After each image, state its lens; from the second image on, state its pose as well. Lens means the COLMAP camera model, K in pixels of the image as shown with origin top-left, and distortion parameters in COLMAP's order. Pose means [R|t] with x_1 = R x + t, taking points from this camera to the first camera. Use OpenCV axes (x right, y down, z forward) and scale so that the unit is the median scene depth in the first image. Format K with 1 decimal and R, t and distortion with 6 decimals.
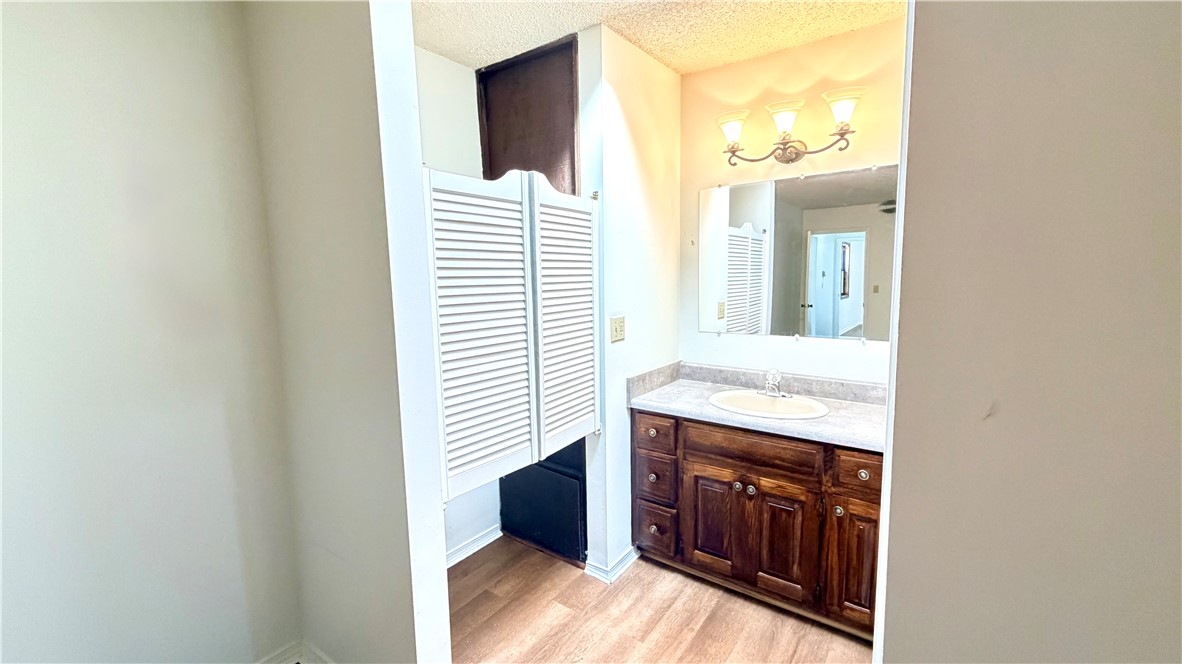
lens RADIAL K [[484.0, 0, 590.8], [0, 484.0, 335.7], [0, 0, 1]] dist [-0.001039, 0.000540]
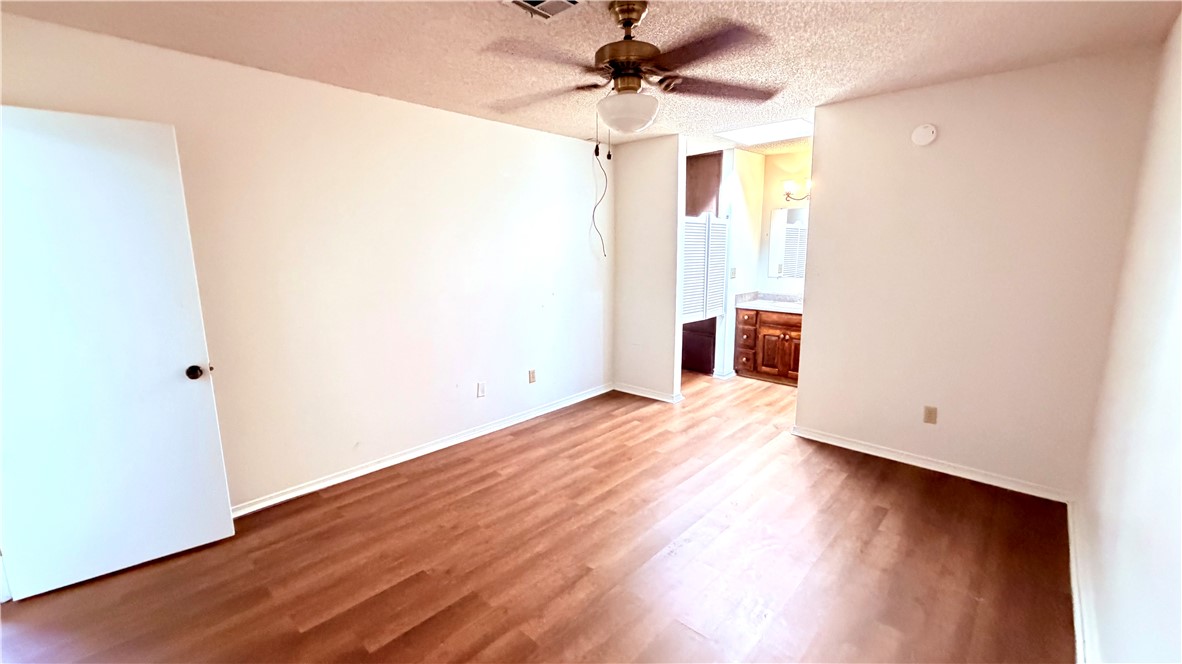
lens RADIAL K [[484.0, 0, 587.6], [0, 484.0, 329.3], [0, 0, 1]] dist [-0.001039, 0.000540]
pose [[0.991611, 0.035386, -0.124322, -0.351896], [-0.028526, 0.997993, 0.056535, 0.152235], [0.126073, -0.052514, 0.990630, -1.476398]]
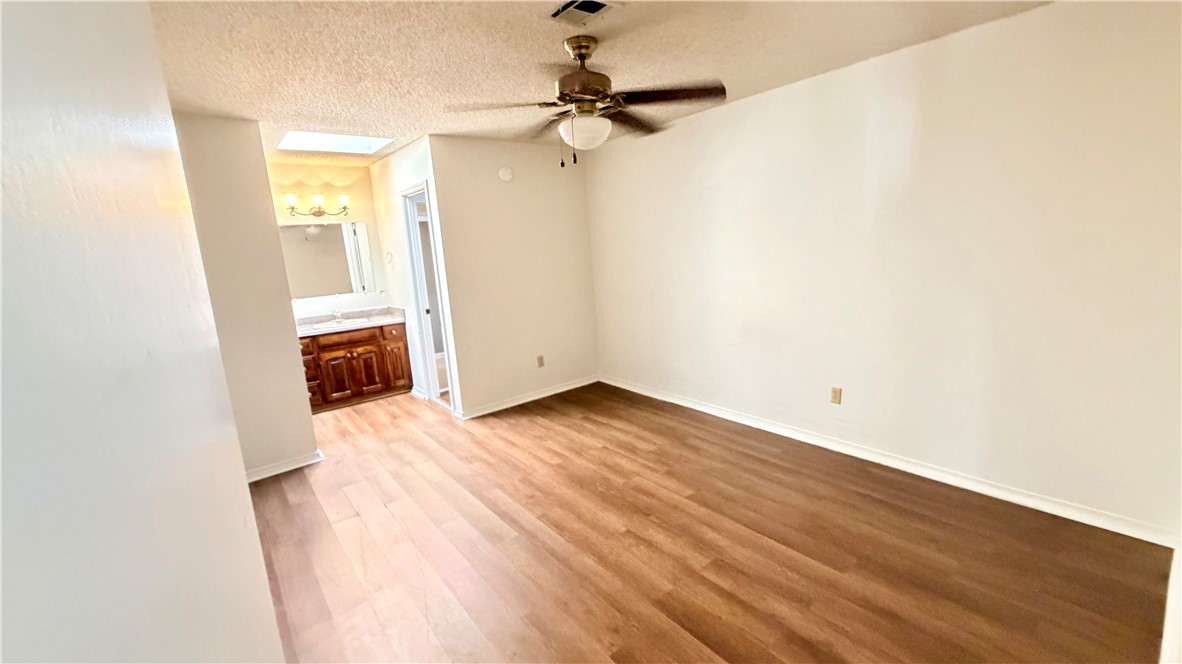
lens RADIAL K [[484.0, 0, 586.2], [0, 484.0, 349.6], [0, 0, 1]] dist [-0.001039, 0.000540]
pose [[0.270582, -0.207992, 0.939960, -1.517975], [0.168989, 0.971483, 0.166321, 0.075754], [-0.947749, 0.113839, 0.298015, -0.780534]]
